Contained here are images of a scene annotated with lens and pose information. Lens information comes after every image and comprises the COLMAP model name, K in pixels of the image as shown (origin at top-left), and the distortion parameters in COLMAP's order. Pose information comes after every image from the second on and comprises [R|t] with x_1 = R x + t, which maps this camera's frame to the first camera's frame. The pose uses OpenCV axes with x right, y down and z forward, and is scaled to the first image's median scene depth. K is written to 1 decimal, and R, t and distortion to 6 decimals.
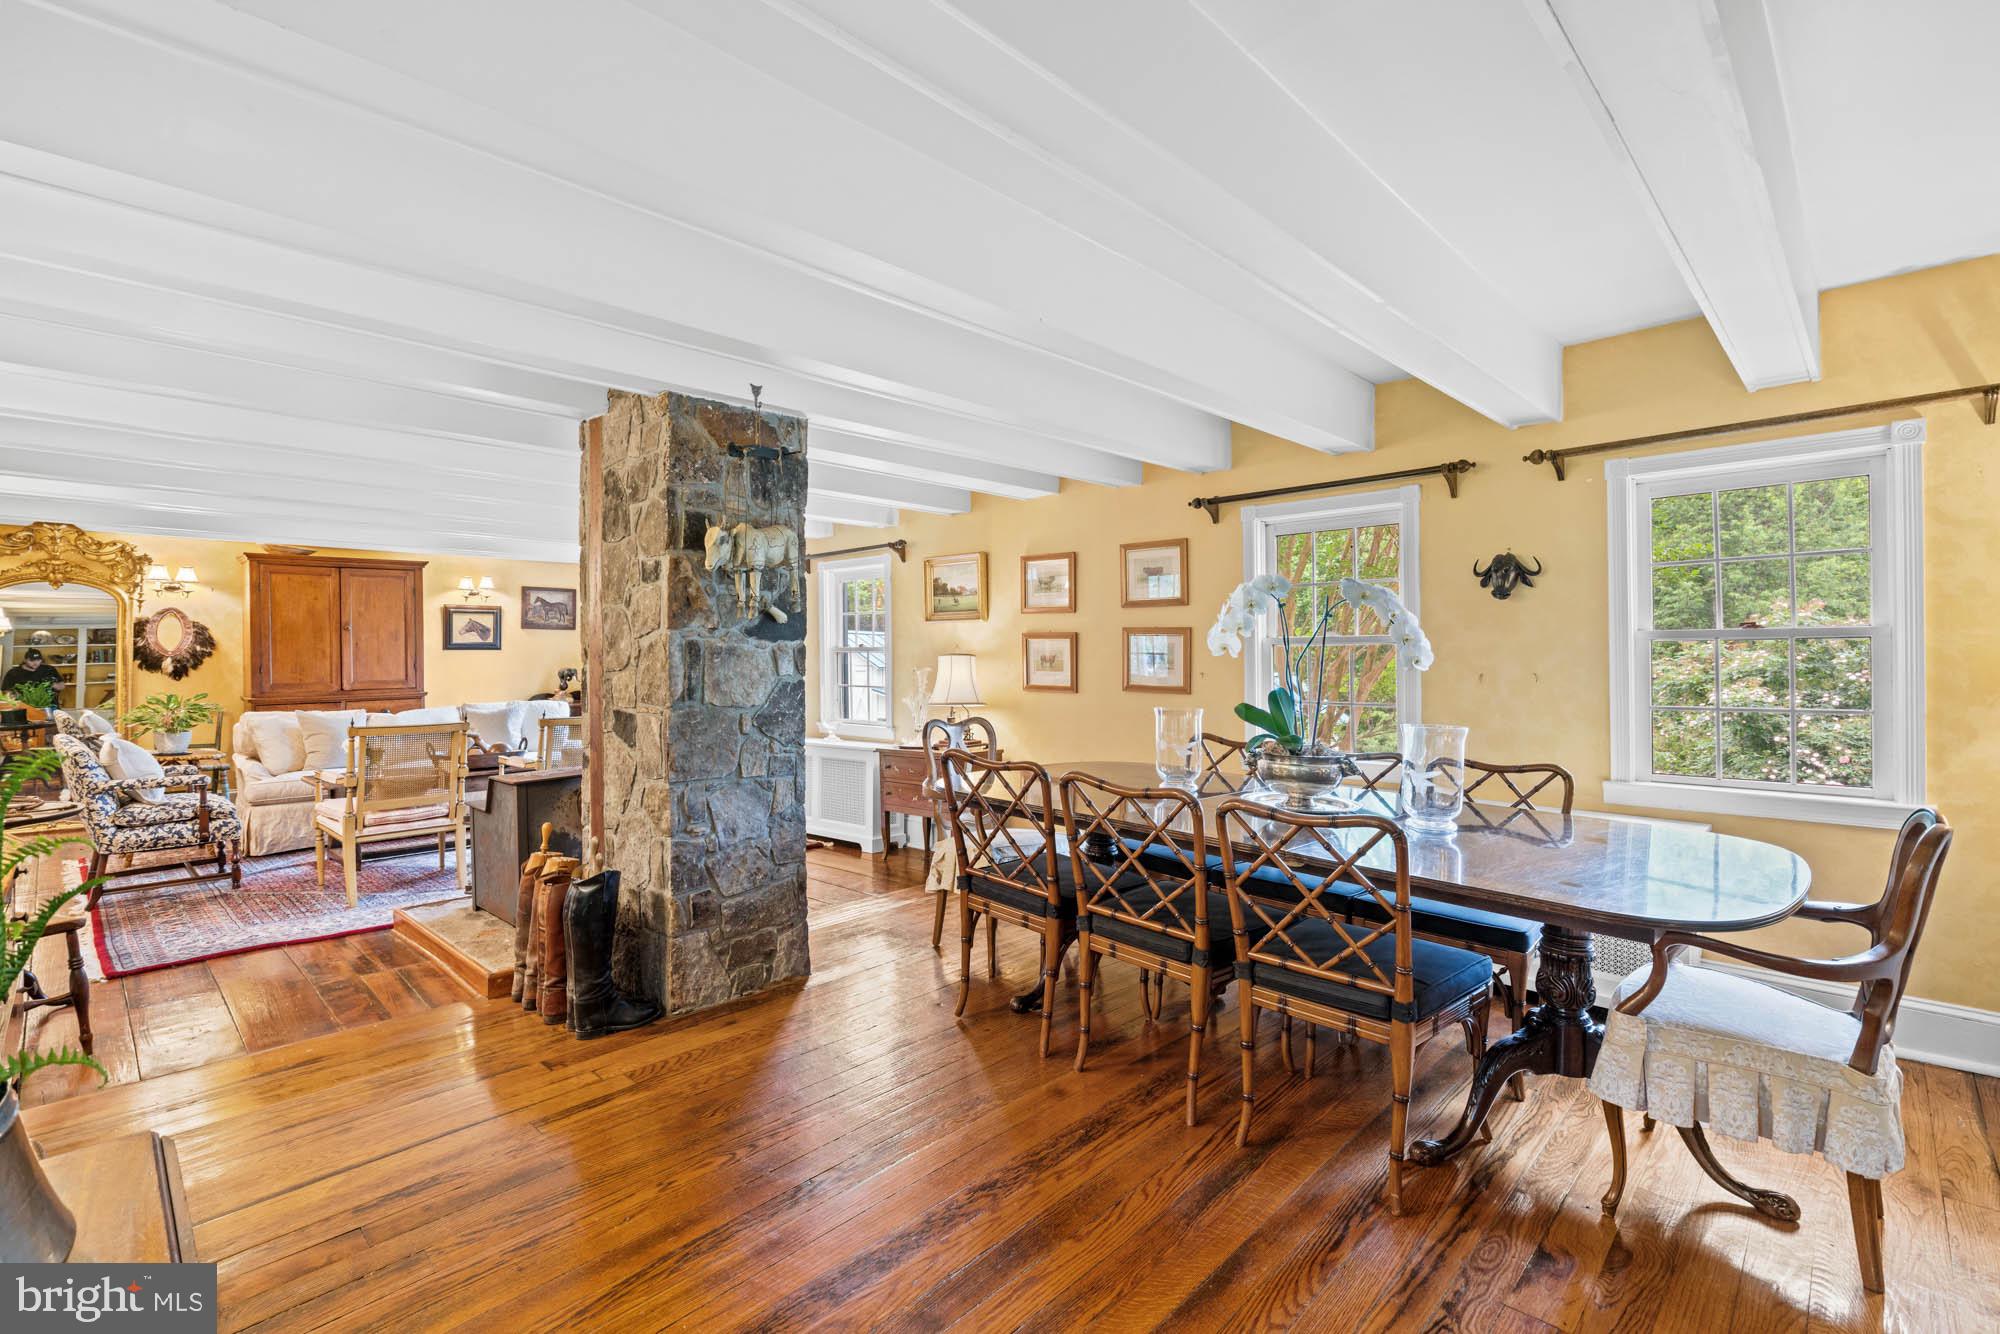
lens RADIAL K [[904.7, 0, 1007.3], [0, 904.7, 653.5], [0, 0, 1]] dist [-0.011024, 0.001454]
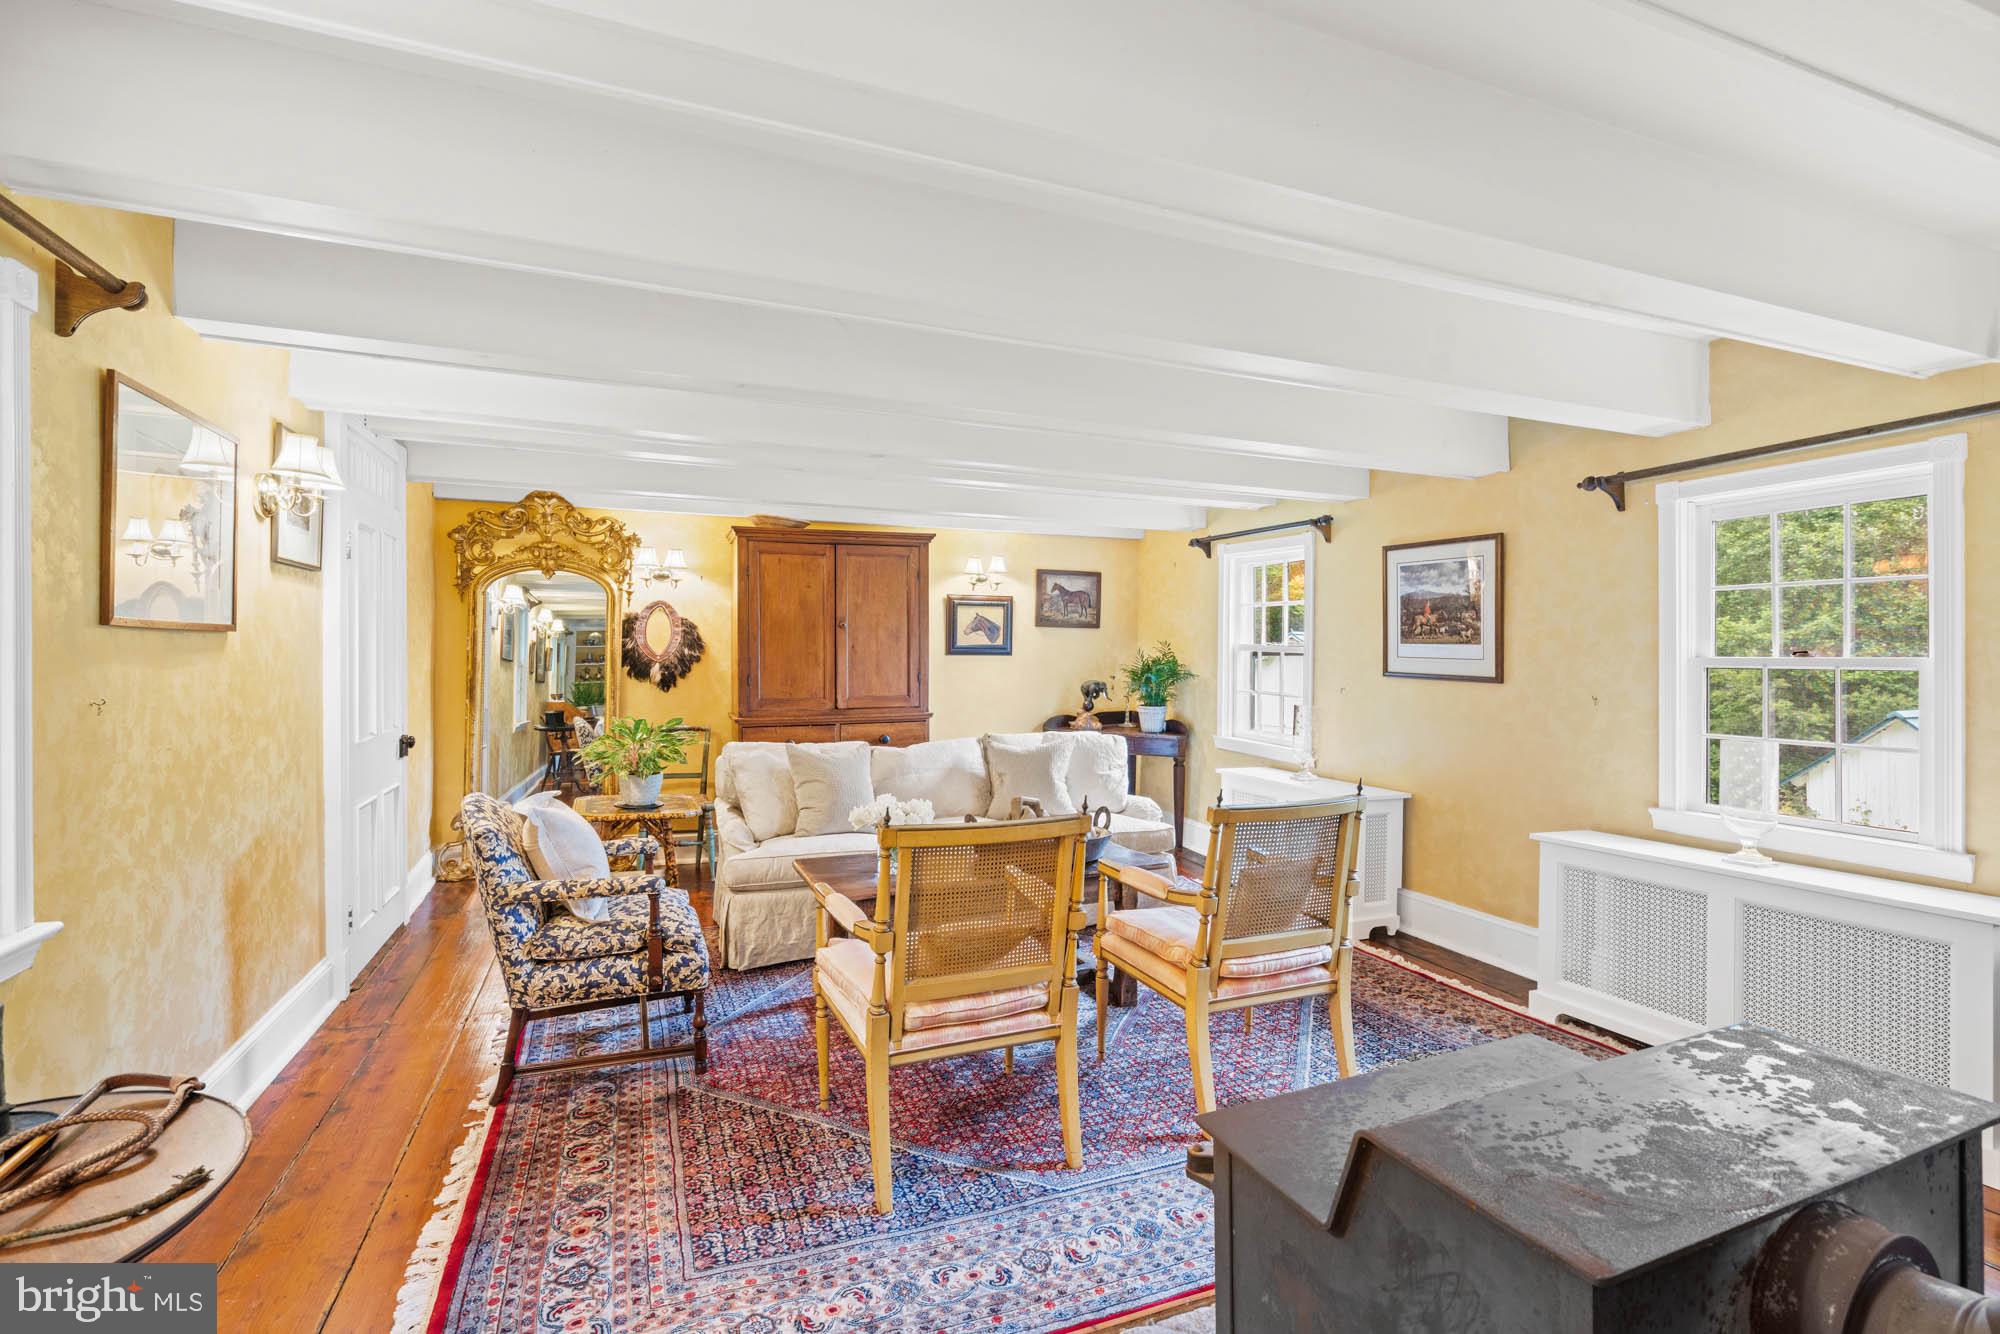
lens RADIAL K [[904.7, 0, 1000.4], [0, 904.7, 656.6], [0, 0, 1]] dist [-0.011024, 0.001454]
pose [[0.906951, 0.007564, -0.421168, -0.320533], [-0.007829, 0.999969, 0.001101, -0.004422], [0.421163, 0.002299, 0.906982, 0.401869]]
